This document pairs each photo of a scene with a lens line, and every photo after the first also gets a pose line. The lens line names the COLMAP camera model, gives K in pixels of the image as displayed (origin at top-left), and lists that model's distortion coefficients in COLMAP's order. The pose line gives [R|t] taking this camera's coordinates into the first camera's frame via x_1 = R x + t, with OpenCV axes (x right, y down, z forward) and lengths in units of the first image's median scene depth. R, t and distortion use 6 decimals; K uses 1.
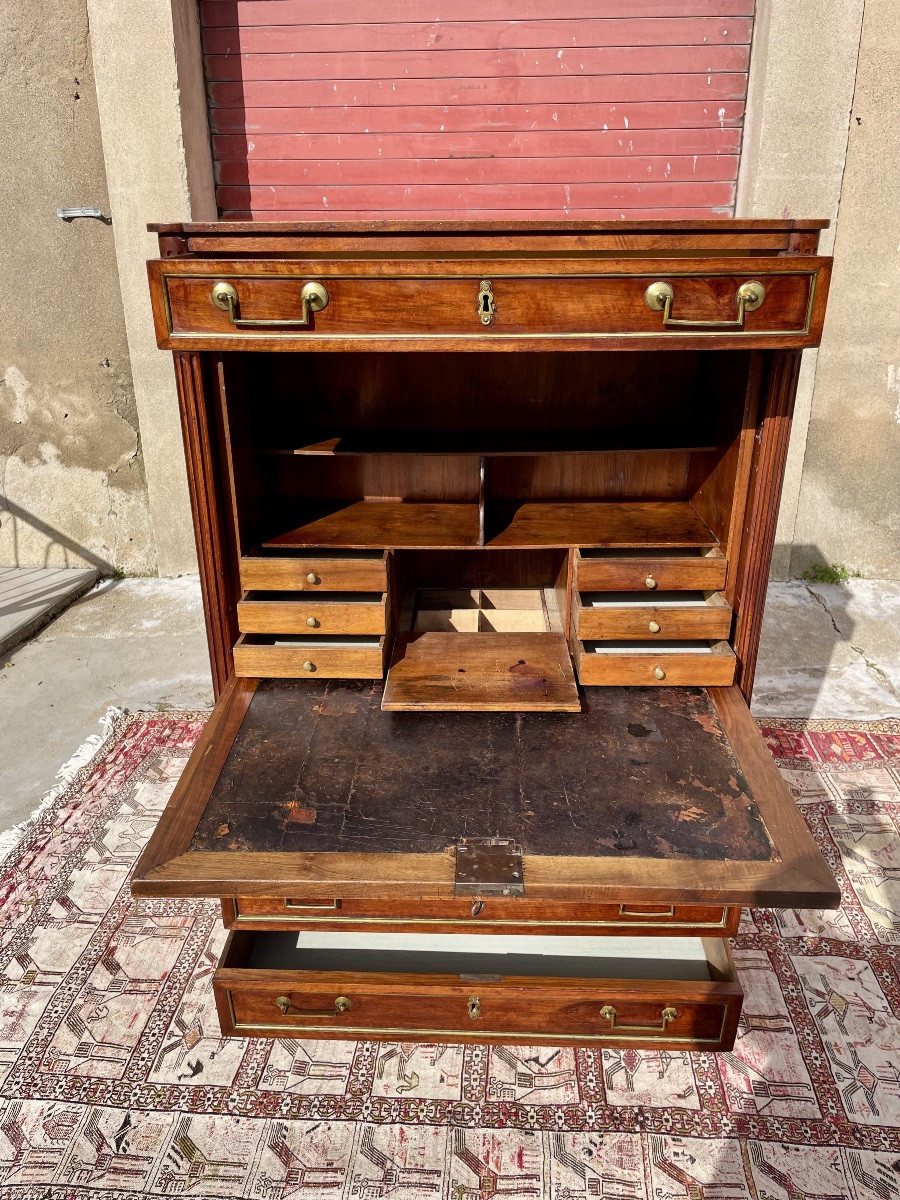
lens RADIAL K [[911.2, 0, 457.6], [0, 911.2, 597.4], [0, 0, 1]] dist [0.089077, -0.124586]
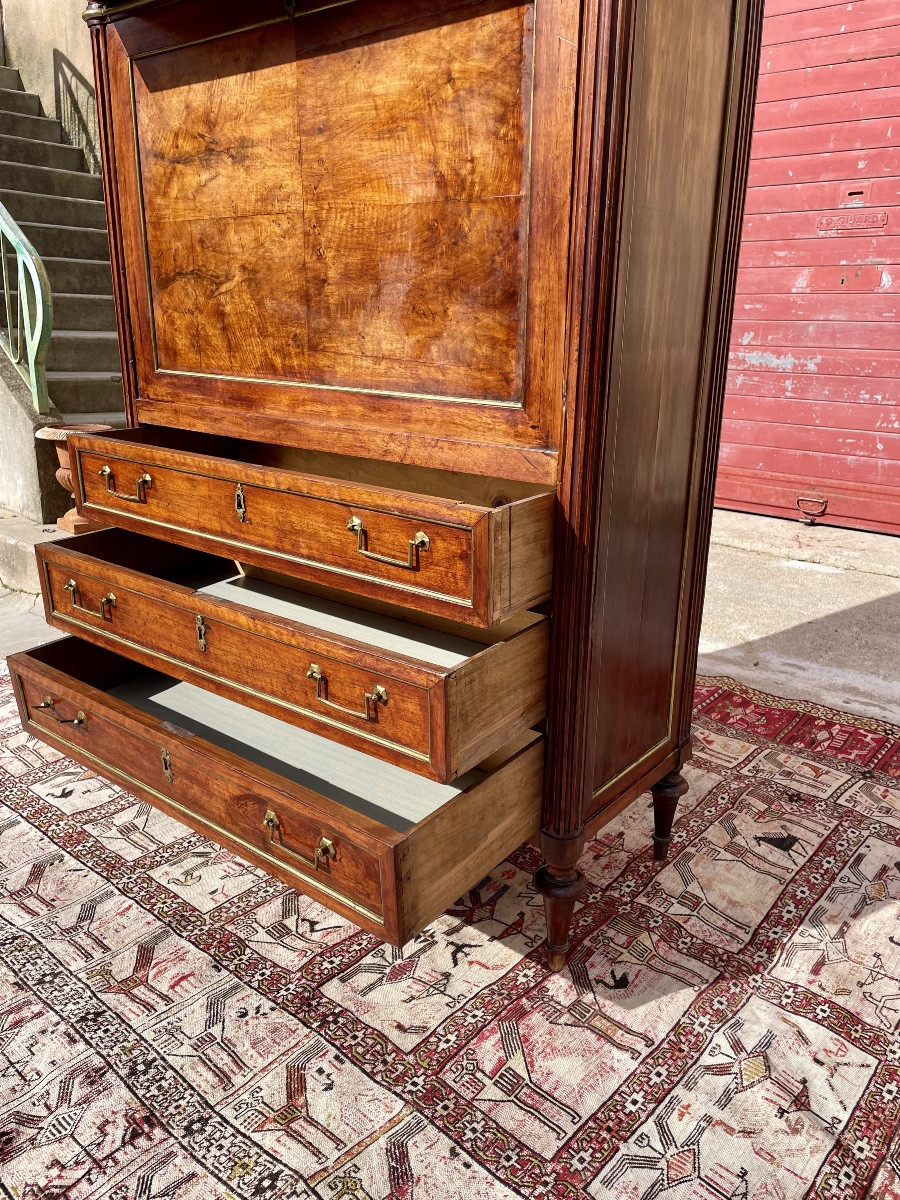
lens RADIAL K [[909.1, 0, 445.4], [0, 909.1, 590.0], [0, 0, 1]] dist [0.091338, -0.126000]
pose [[0.794730, 0.190461, -0.576306, 0.585734], [-0.246426, 0.968963, -0.019595, 0.214119], [0.554688, 0.157590, 0.816999, 0.379791]]
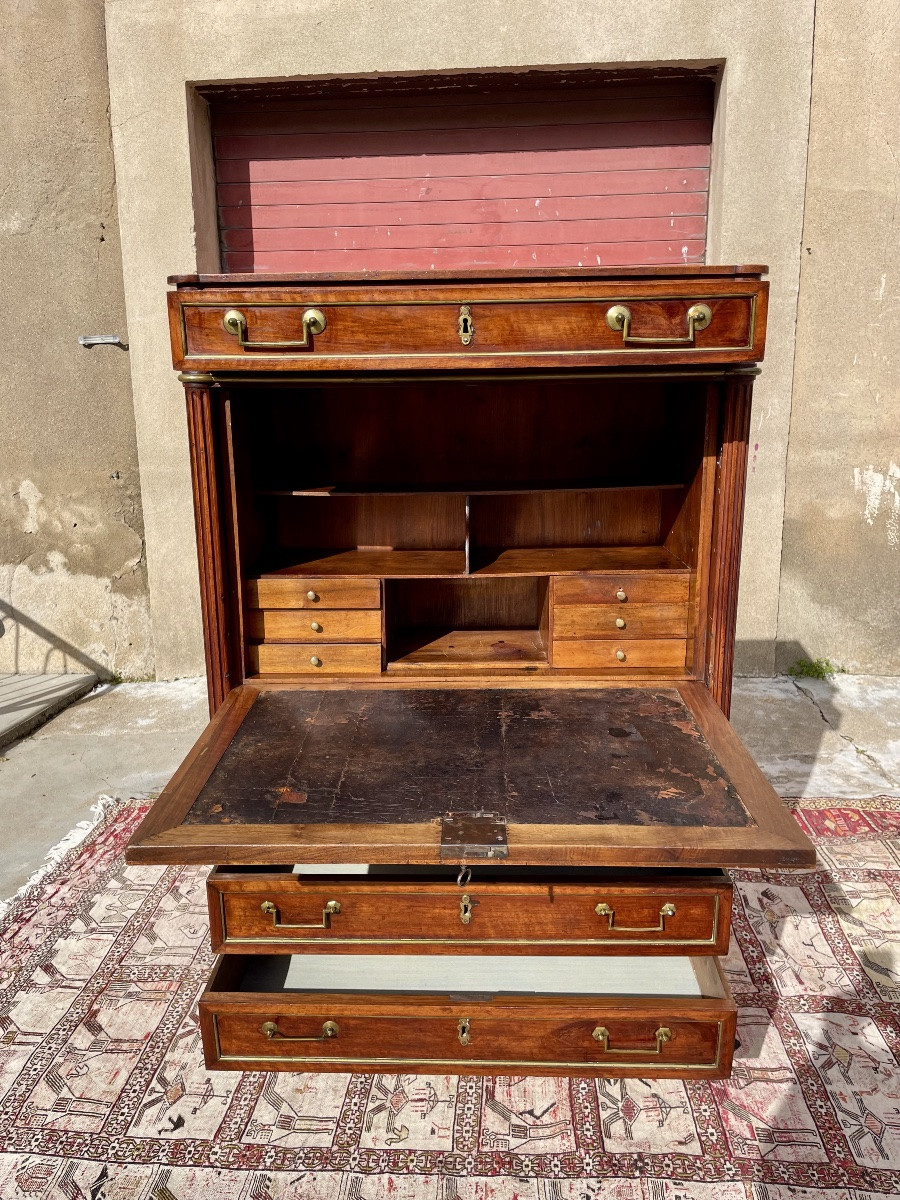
lens RADIAL K [[910.7, 0, 452.2], [0, 910.7, 595.7], [0, 0, 1]] dist [0.090108, -0.125663]
pose [[0.999965, -0.008421, -0.000130, 0.007992], [0.008281, 0.985946, -0.166856, 0.132745], [0.001533, 0.166849, 0.985981, -0.038820]]
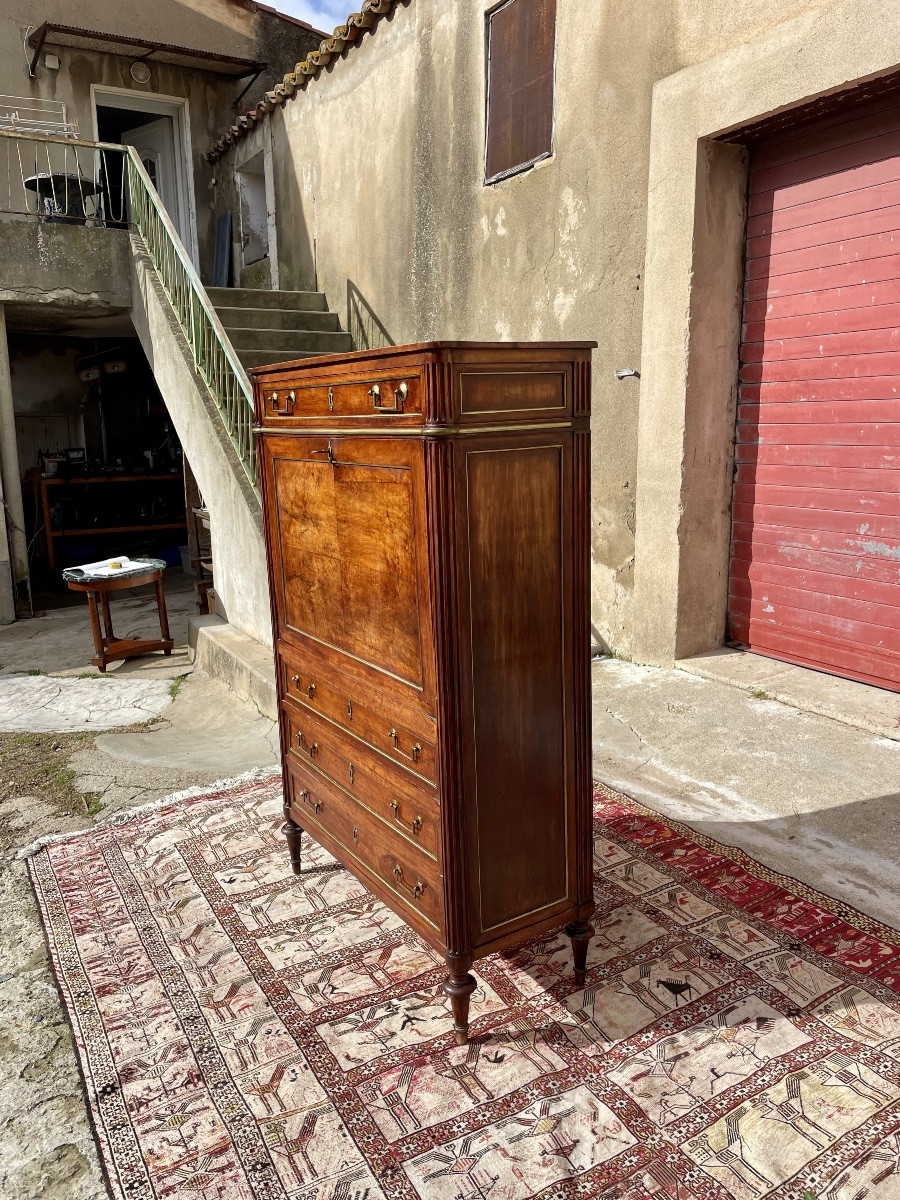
lens RADIAL K [[906.9, 0, 436.3], [0, 906.9, 590.2], [0, 0, 1]] dist [0.093461, -0.126048]
pose [[0.547277, 0.148360, -0.823697, 1.132814], [-0.289264, 0.957044, -0.019814, -0.035498], [0.785375, 0.249110, 0.566684, 0.268597]]
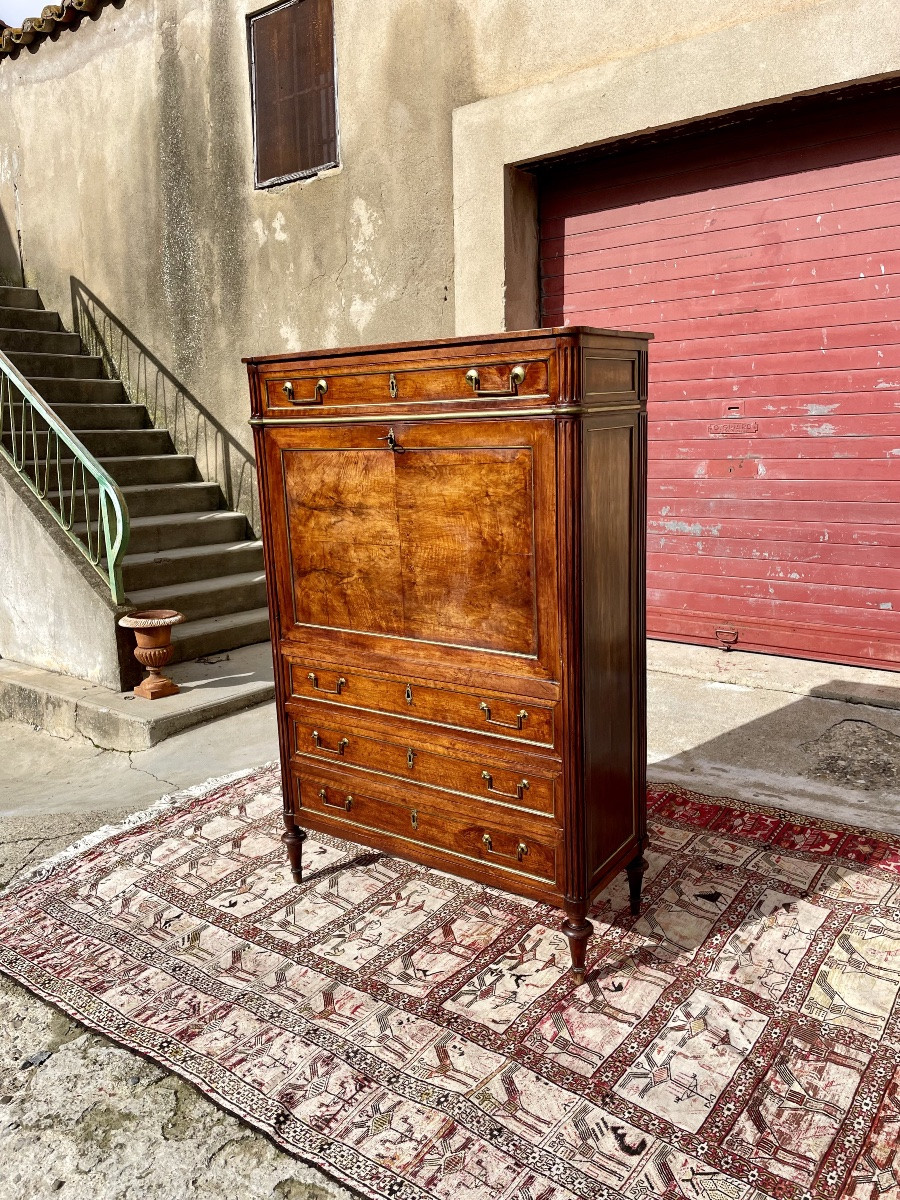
lens RADIAL K [[908.7, 0, 444.0], [0, 908.7, 593.1], [0, 0, 1]] dist [0.093506, -0.127112]
pose [[0.831921, 0.079047, -0.549234, 0.772586], [-0.176891, 0.975940, -0.127476, 0.152840], [0.525943, 0.203205, 0.825888, -0.136058]]
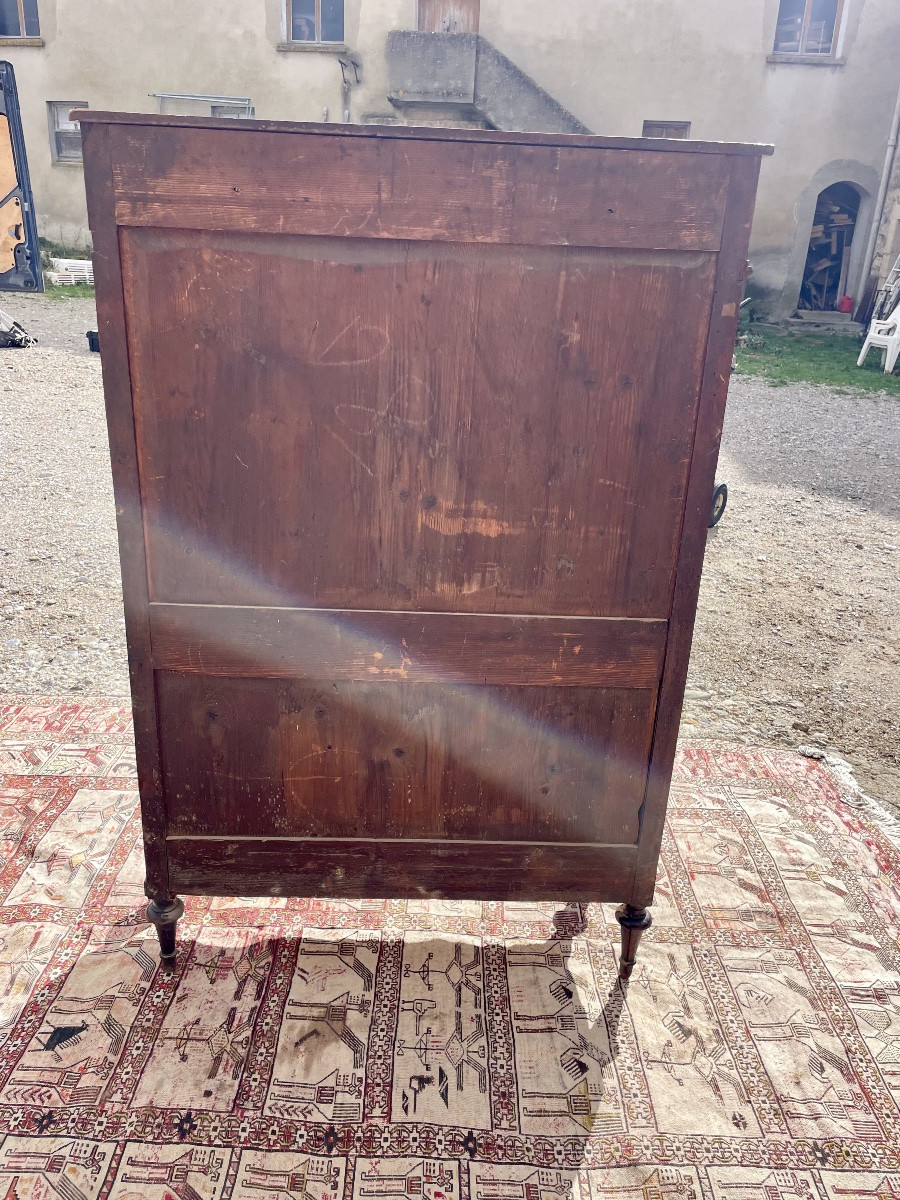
lens RADIAL K [[897.7, 0, 441.1], [0, 897.7, 597.7], [0, 0, 1]] dist [0.084341, -0.113226]
pose [[-0.997935, -0.017307, -0.061856, 0.054653], [-0.055356, 0.720178, 0.691578, -0.614460], [0.032578, 0.693574, -0.719649, 1.719214]]
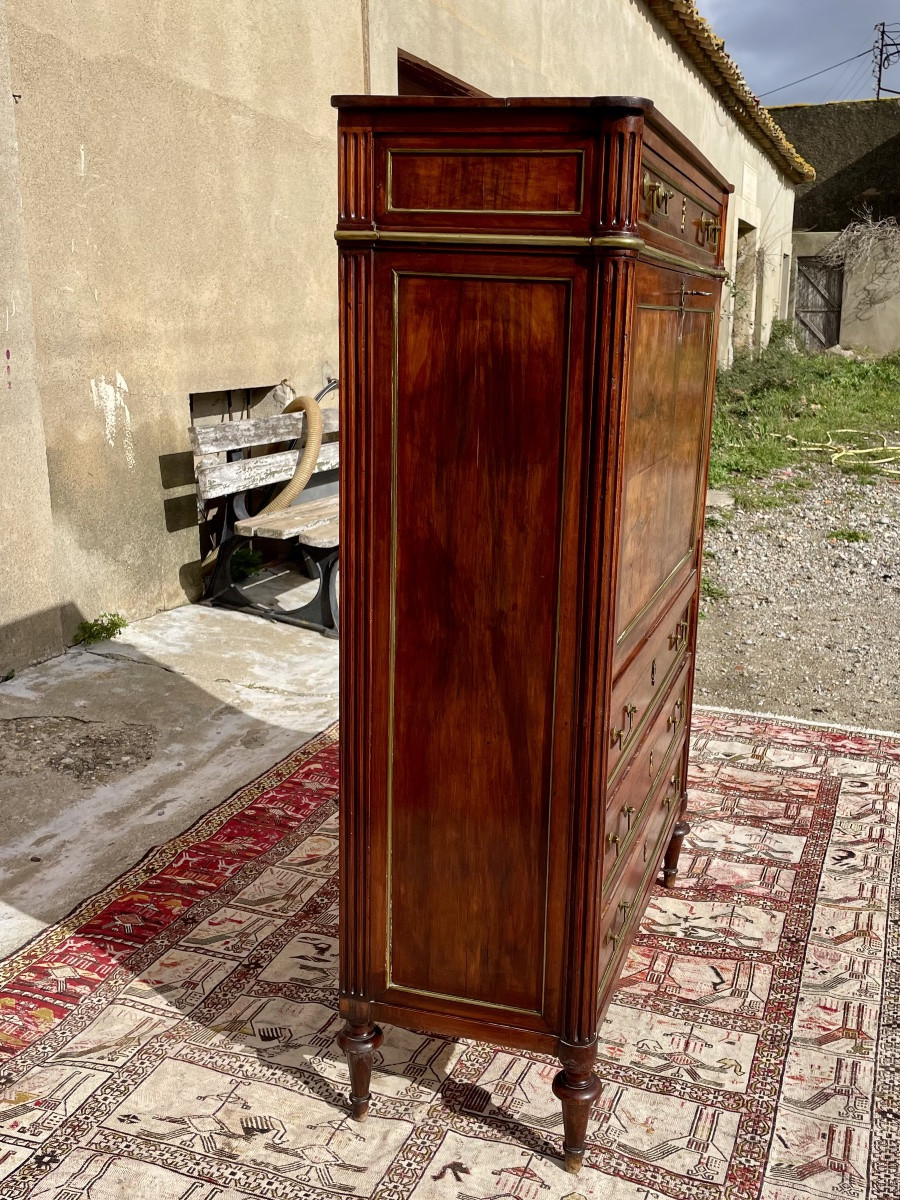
lens RADIAL K [[1156.9, 0, 568.8], [0, 1156.9, 585.6], [0, 0, 1]] dist [0.083621, -0.108184]
pose [[0.218220, -0.211849, 0.952628, -1.079818], [0.339080, 0.931796, 0.129542, -0.120422], [-0.915098, 0.294749, 0.275170, 0.683376]]
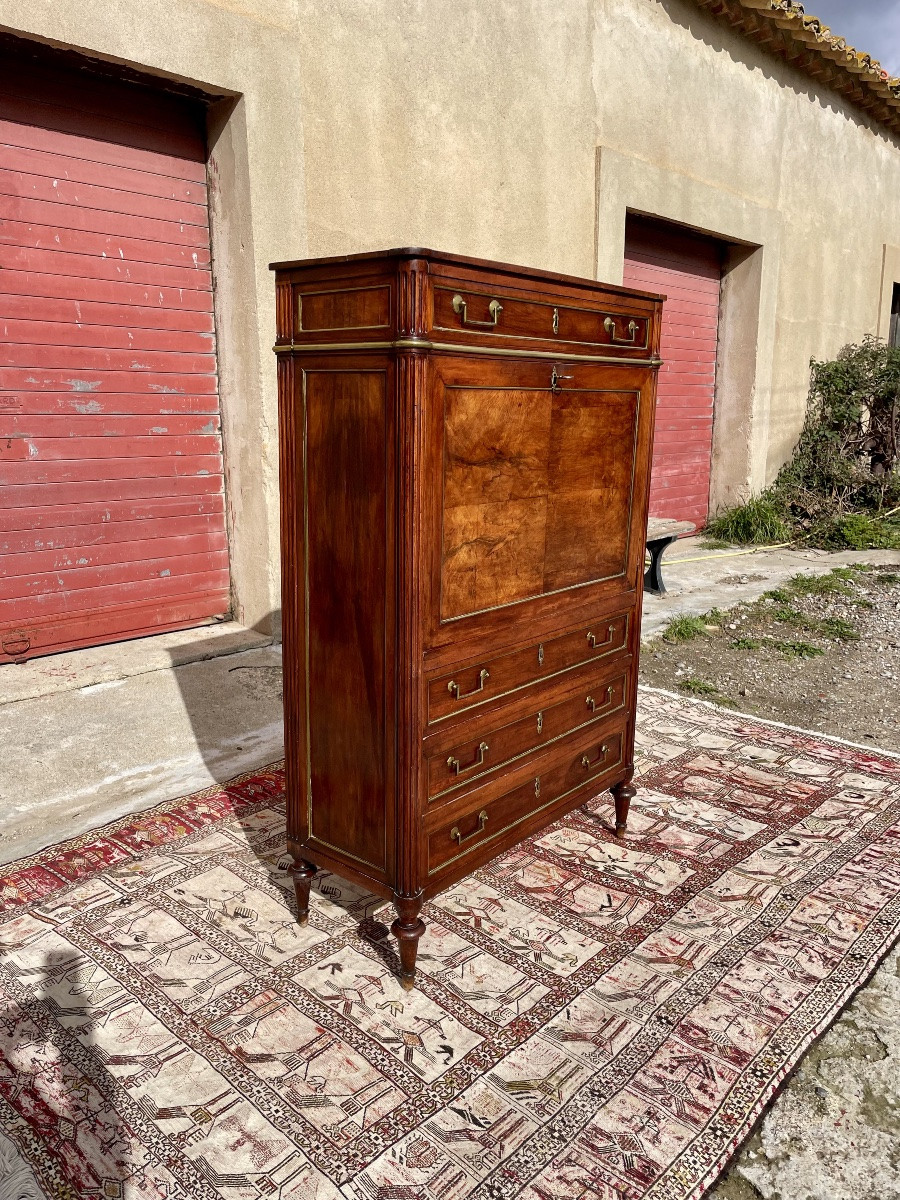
lens RADIAL K [[909.1, 0, 445.4], [0, 909.1, 590.0], [0, 0, 1]] dist [0.091338, -0.126000]
pose [[0.623477, -0.148720, 0.767567, -0.992933], [0.287270, 0.956647, -0.047988, 0.075596], [-0.727154, 0.250418, 0.639170, 0.231592]]
